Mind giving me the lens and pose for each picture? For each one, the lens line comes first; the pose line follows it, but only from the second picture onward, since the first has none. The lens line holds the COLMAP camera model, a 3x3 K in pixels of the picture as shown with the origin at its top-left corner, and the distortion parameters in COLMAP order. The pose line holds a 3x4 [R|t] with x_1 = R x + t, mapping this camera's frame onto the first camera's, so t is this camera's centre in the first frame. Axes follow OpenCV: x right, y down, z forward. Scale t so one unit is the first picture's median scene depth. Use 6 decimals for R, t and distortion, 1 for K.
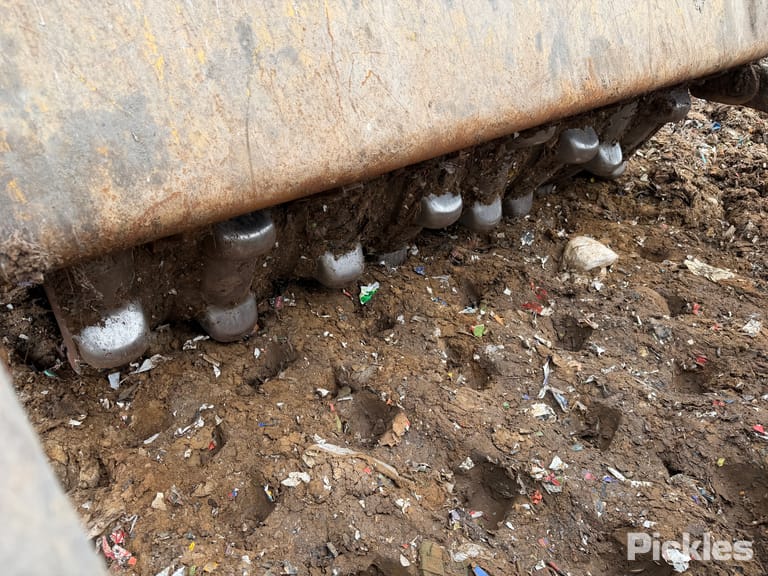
lens RADIAL K [[538.1, 0, 385.8], [0, 538.1, 287.1], [0, 0, 1]] dist [0.065183, -0.089405]
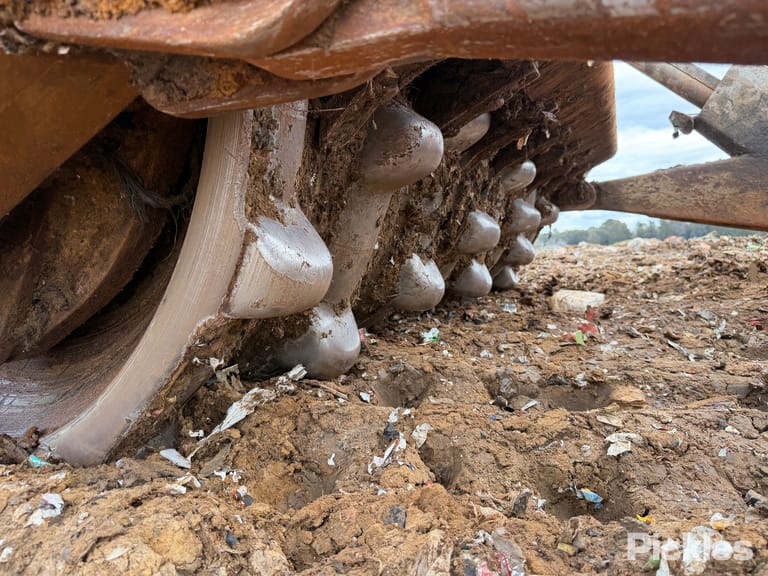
lens RADIAL K [[538.1, 0, 385.8], [0, 538.1, 287.1], [0, 0, 1]] dist [0.065183, -0.089405]
pose [[0.880487, -0.096283, 0.464189, -0.534127], [0.320125, 0.842954, -0.432375, 0.314281], [-0.349660, 0.529299, 0.773033, 0.433088]]
